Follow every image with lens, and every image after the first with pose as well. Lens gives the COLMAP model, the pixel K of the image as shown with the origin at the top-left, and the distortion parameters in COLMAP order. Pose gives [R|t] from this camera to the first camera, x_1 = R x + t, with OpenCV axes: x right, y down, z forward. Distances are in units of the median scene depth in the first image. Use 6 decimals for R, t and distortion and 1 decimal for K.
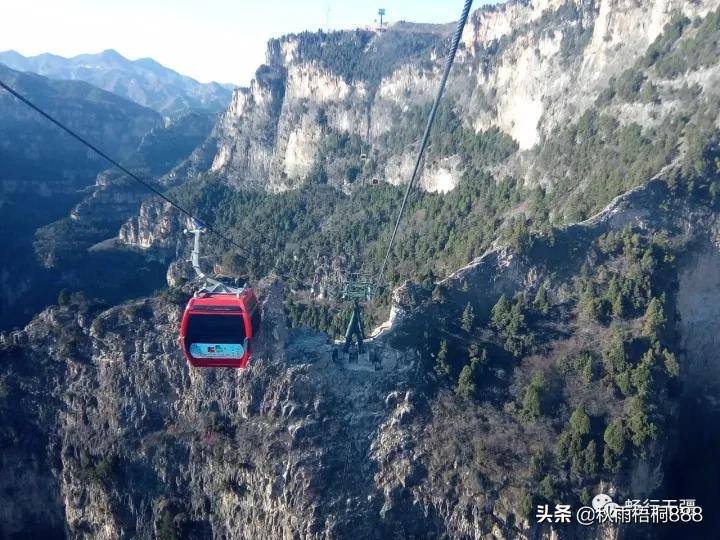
lens RADIAL K [[622.7, 0, 360.0], [0, 622.7, 270.0], [0, 0, 1]] dist [0.071485, -0.127875]
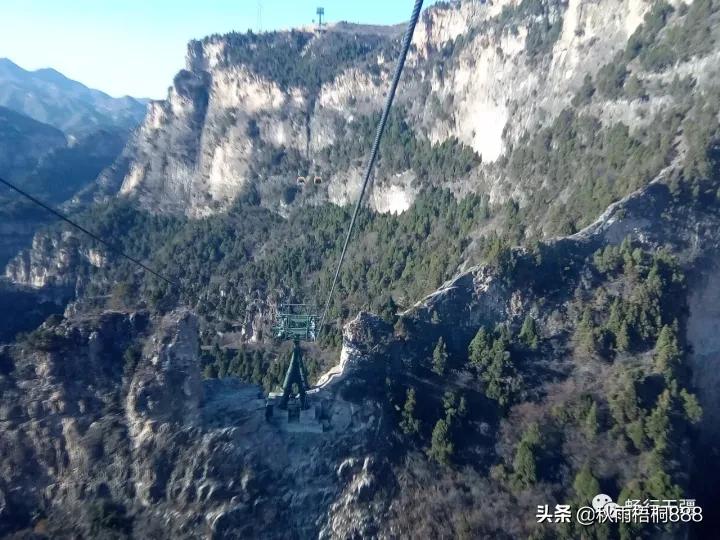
lens RADIAL K [[622.7, 0, 360.0], [0, 622.7, 270.0], [0, 0, 1]] dist [0.071485, -0.127875]
pose [[0.995293, -0.017685, 0.095279, -0.000109], [0.024818, 0.996934, -0.074206, 0.019469], [-0.093675, 0.076221, 0.992681, 0.190257]]
